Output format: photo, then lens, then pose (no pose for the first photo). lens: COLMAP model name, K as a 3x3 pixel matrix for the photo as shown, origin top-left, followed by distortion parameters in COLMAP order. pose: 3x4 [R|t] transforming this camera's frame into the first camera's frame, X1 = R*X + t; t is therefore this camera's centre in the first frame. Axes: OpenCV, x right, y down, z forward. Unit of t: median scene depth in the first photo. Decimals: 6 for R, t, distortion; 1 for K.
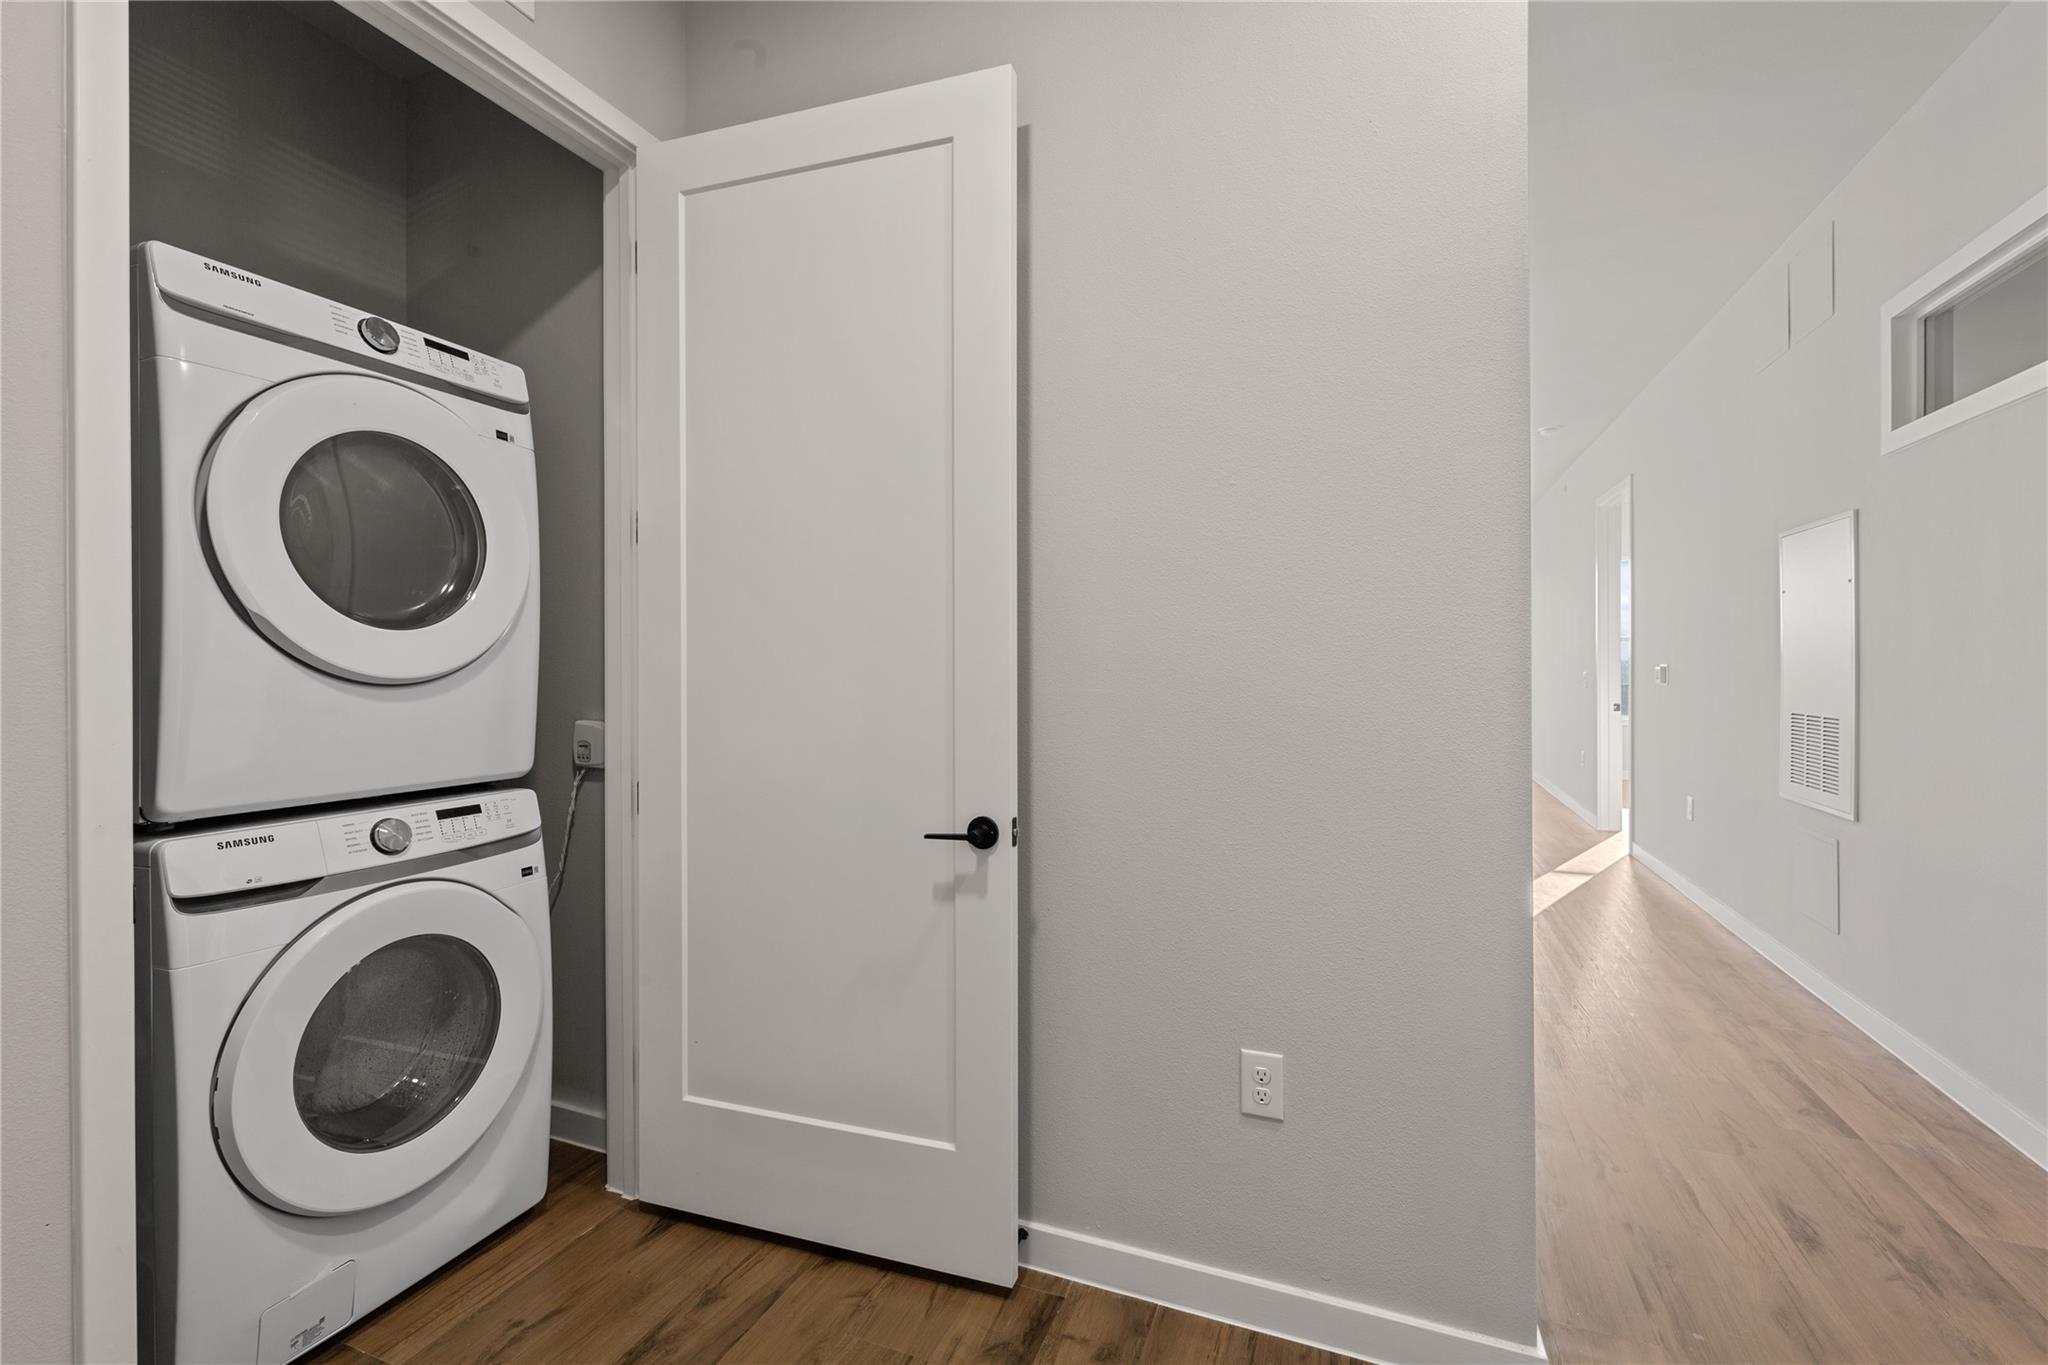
lens RADIAL K [[890.2, 0, 1023.2], [0, 890.2, 674.9], [0, 0, 1]] dist [0.002205, 0.000941]
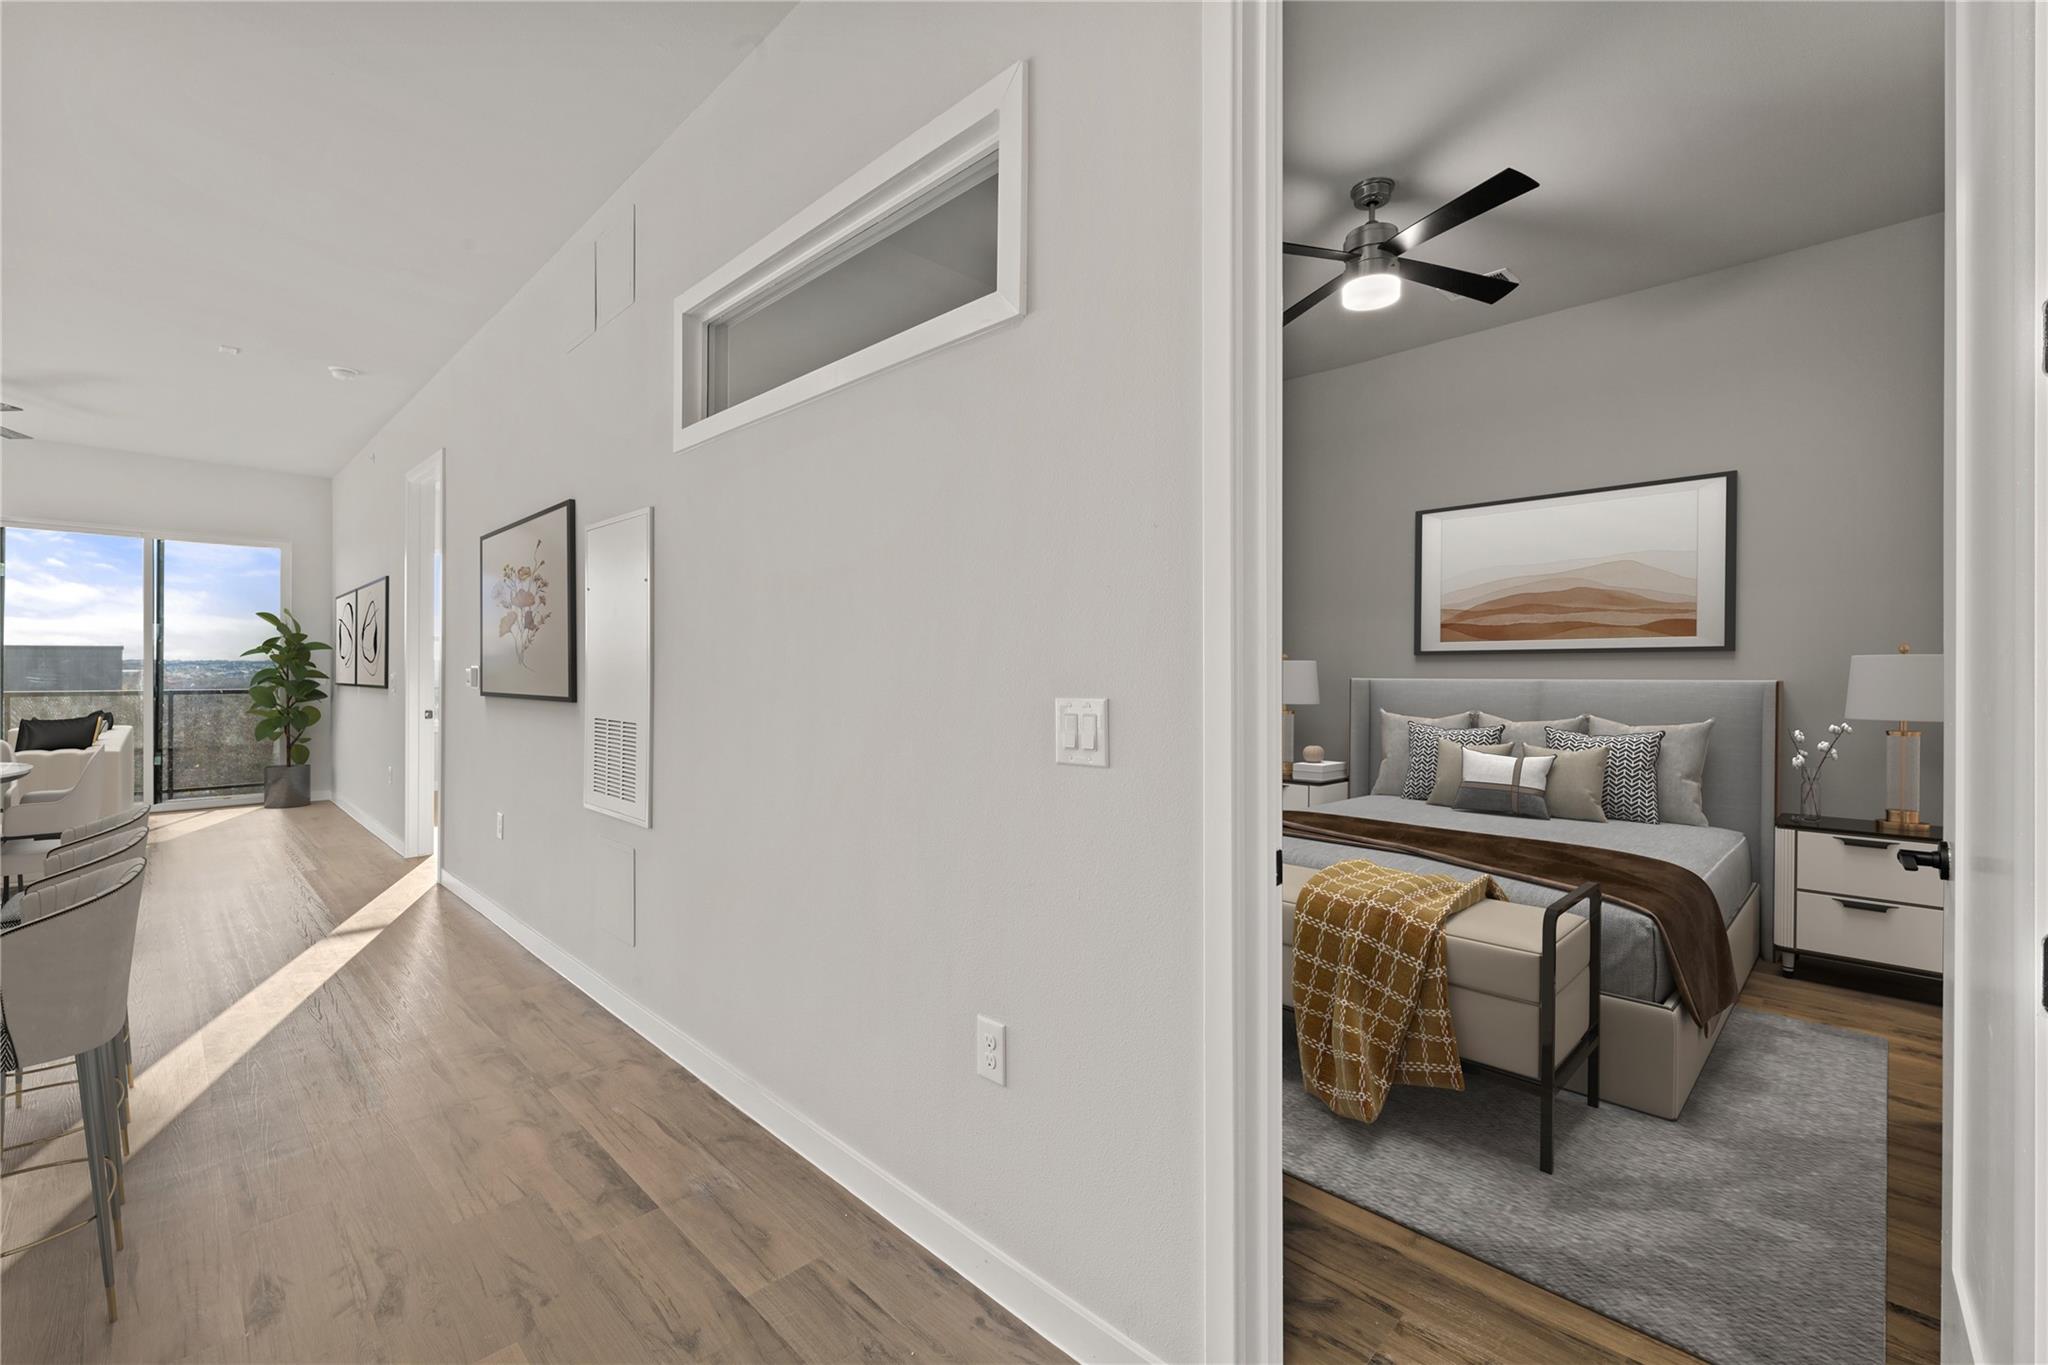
lens RADIAL K [[880.6, 0, 1024.0], [0, 880.6, 682.5], [0, 0, 1]] dist [-0.000089, -0.000163]
pose [[0.396973, 0.004309, 0.917820, 0.231806], [-0.006149, 0.999979, -0.002035, 0.006209], [-0.917810, -0.004836, 0.396991, 0.266492]]
